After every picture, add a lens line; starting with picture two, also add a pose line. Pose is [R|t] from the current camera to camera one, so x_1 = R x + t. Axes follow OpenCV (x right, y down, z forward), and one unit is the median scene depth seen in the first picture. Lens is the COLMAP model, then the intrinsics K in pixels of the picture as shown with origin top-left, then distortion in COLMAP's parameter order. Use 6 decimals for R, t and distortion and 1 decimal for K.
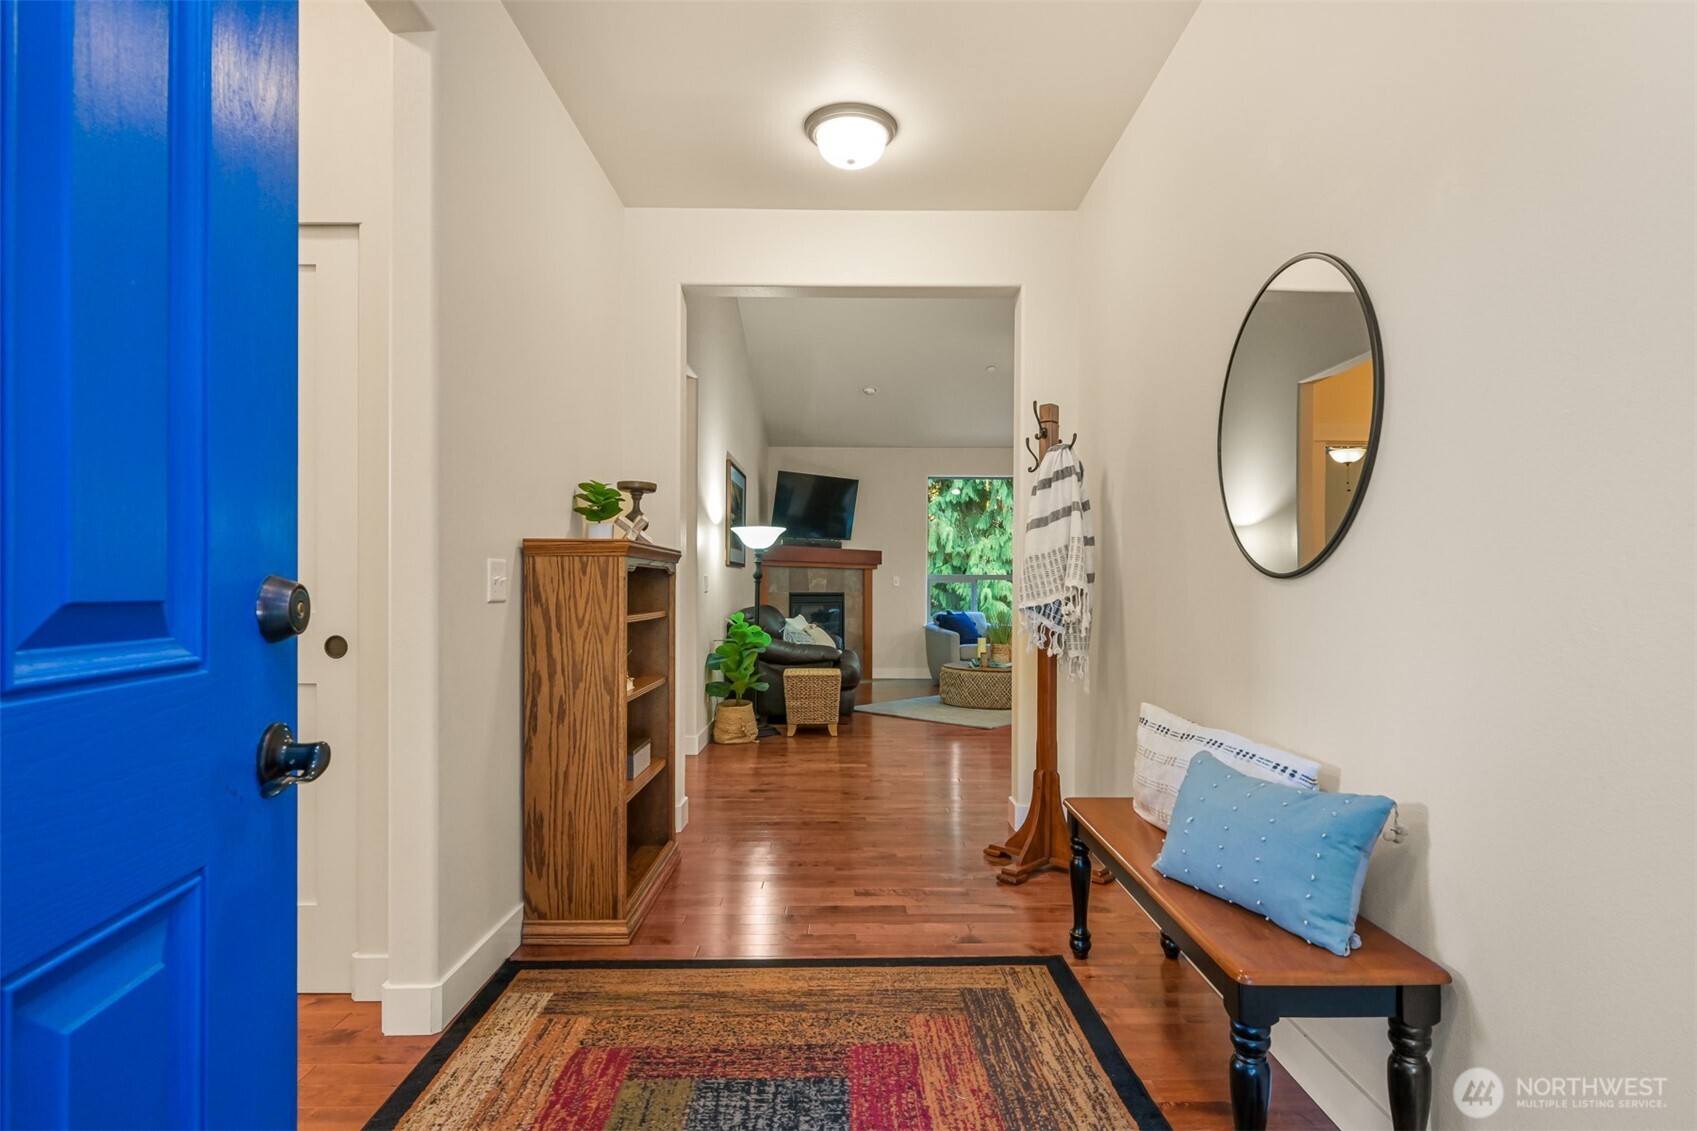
lens RADIAL K [[882.5, 0, 868.8], [0, 882.5, 589.0], [0, 0, 1]] dist [-0.007574, -0.000376]
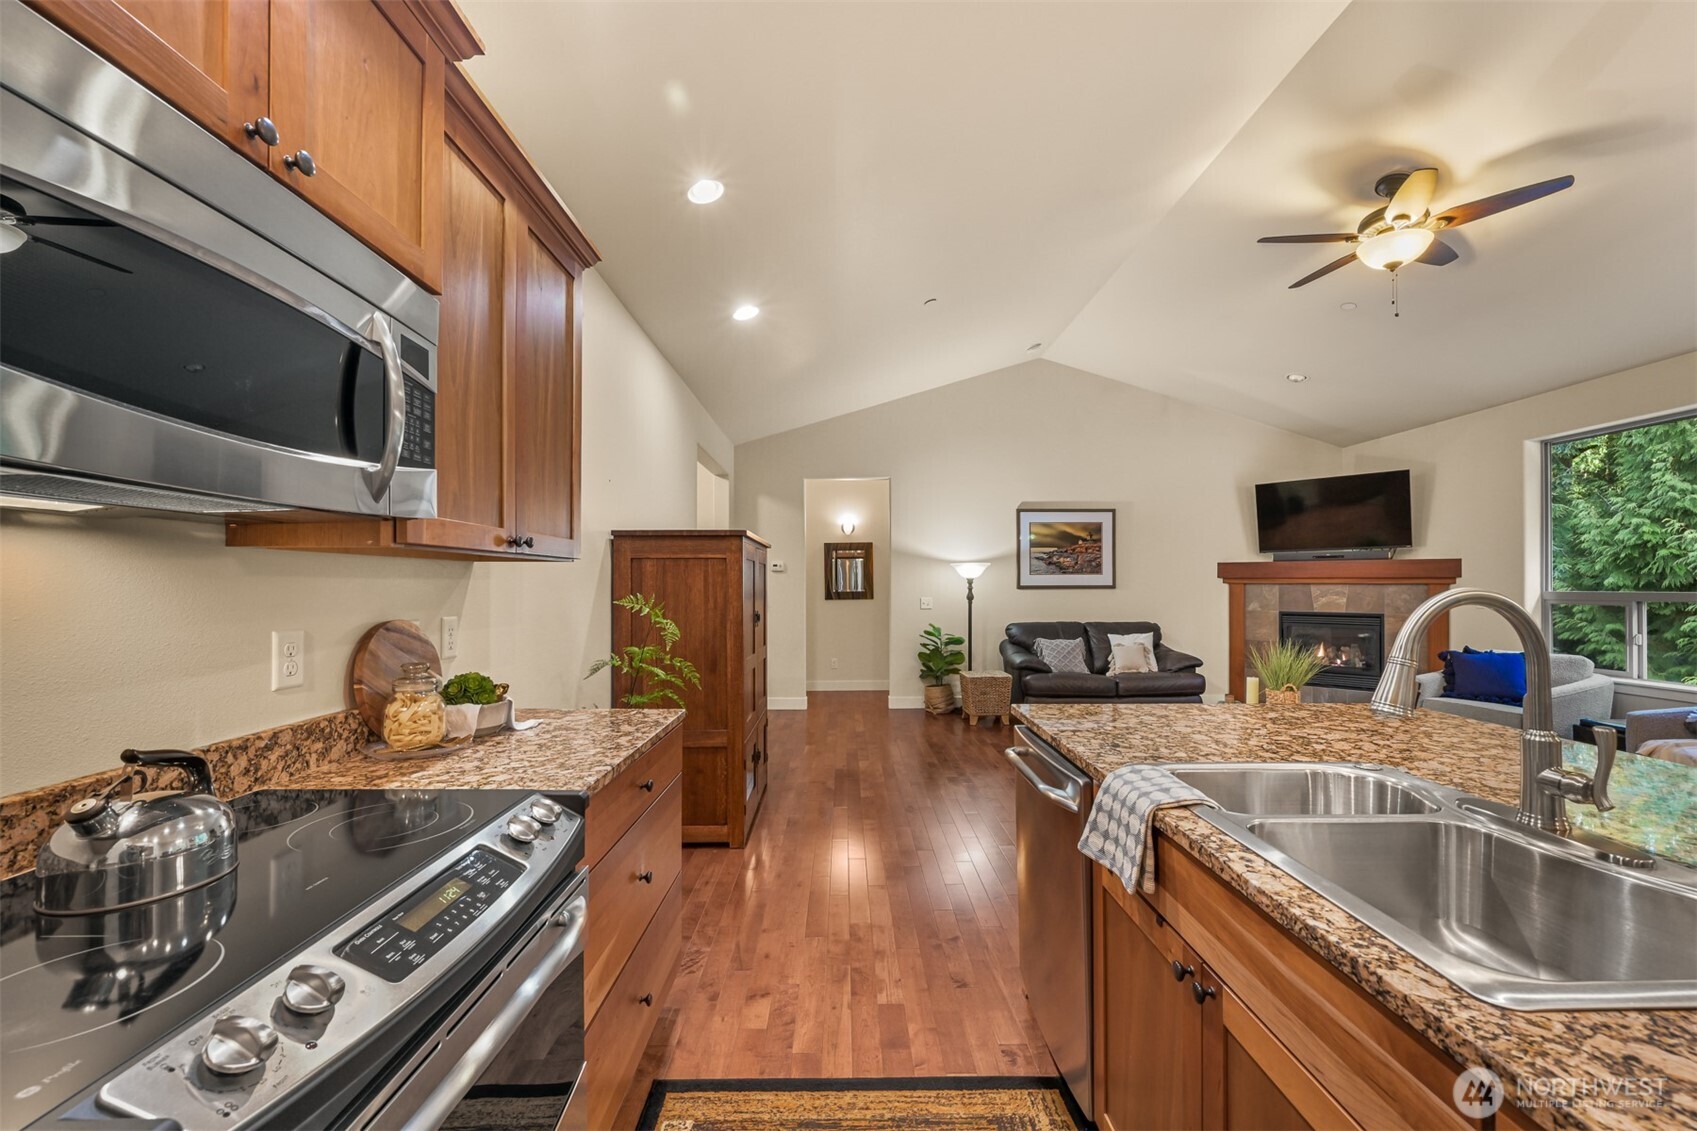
lens RADIAL K [[662.8, 0, 854.4], [0, 662.8, 583.7], [0, 0, 1]] dist [-0.003199, 0.000695]
pose [[0.003318, -0.005228, -0.999981, 1.652238], [0.000446, 0.999986, -0.005227, -0.058759], [0.999994, -0.000428, 0.003320, 1.475780]]
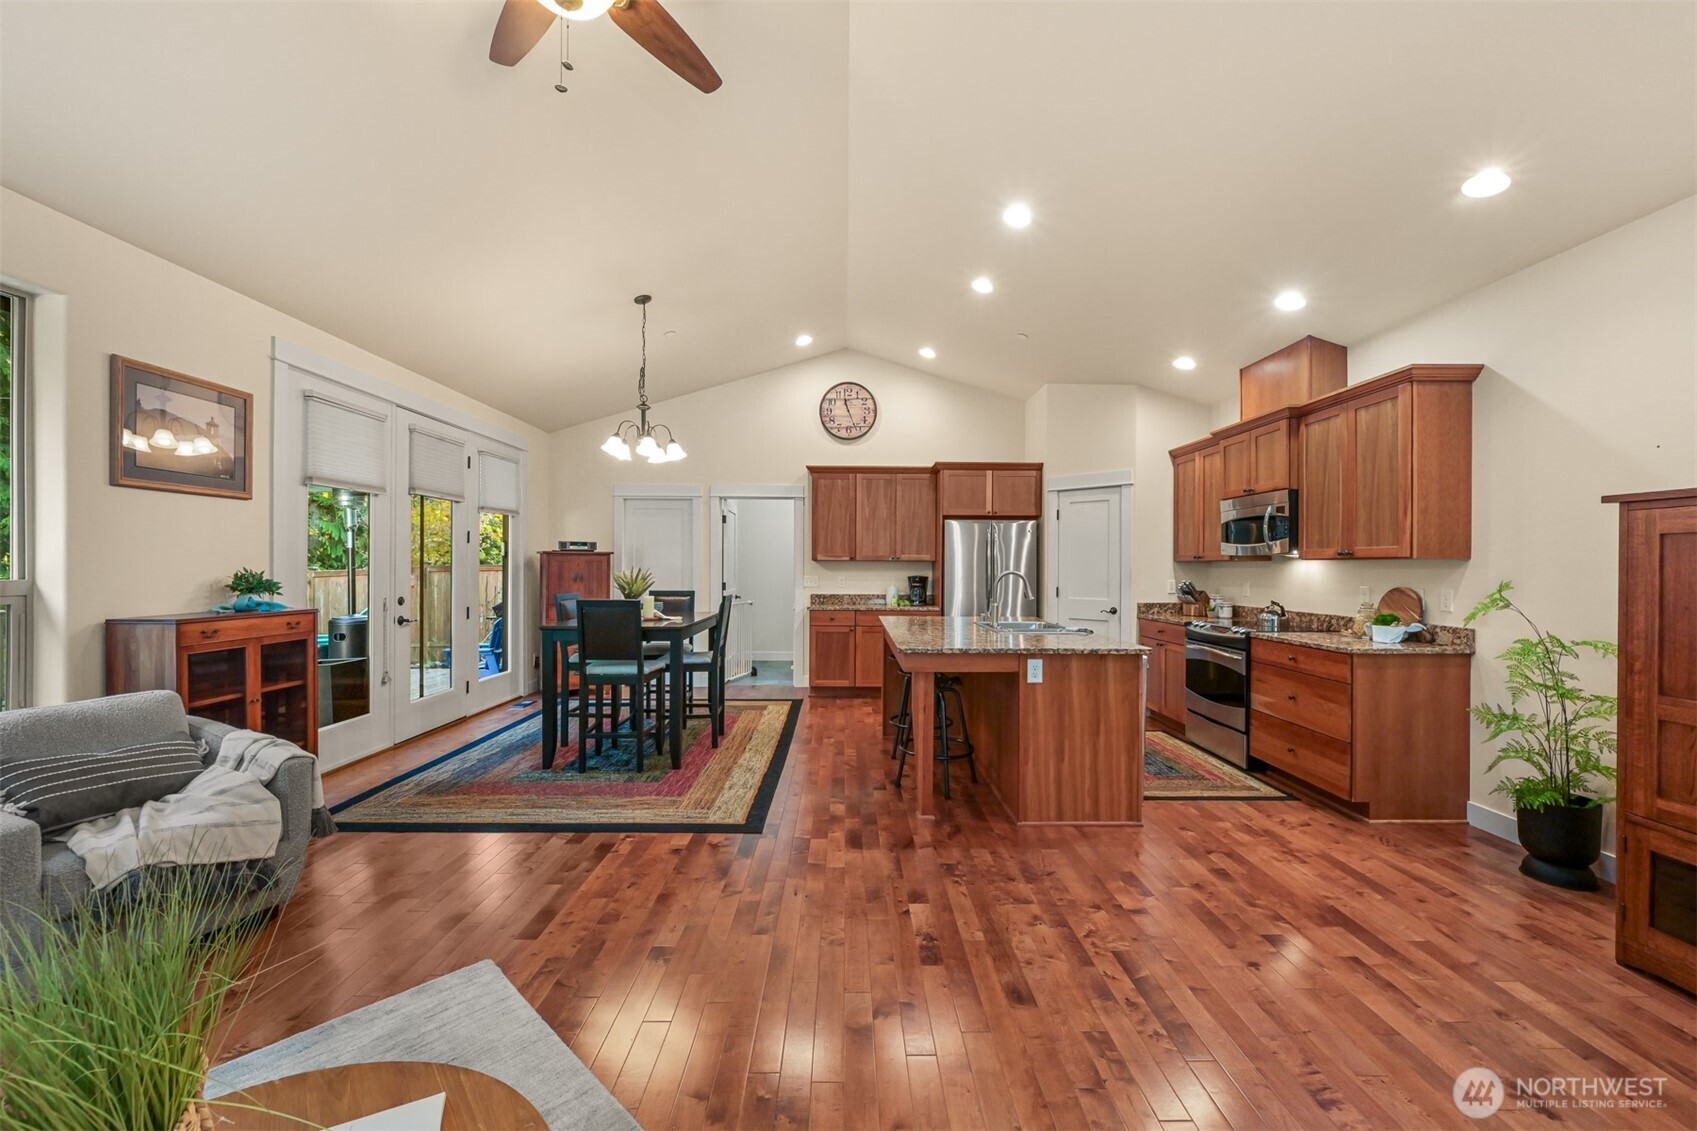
lens RADIAL K [[662.8, 0, 850.9], [0, 662.8, 566.3], [0, 0, 1]] dist [-0.003199, 0.000695]
pose [[0.003308, -0.004553, 0.999984, 0.104413], [-0.004042, 0.999981, 0.004567, -0.070493], [-0.999986, -0.004057, 0.003289, 2.044678]]
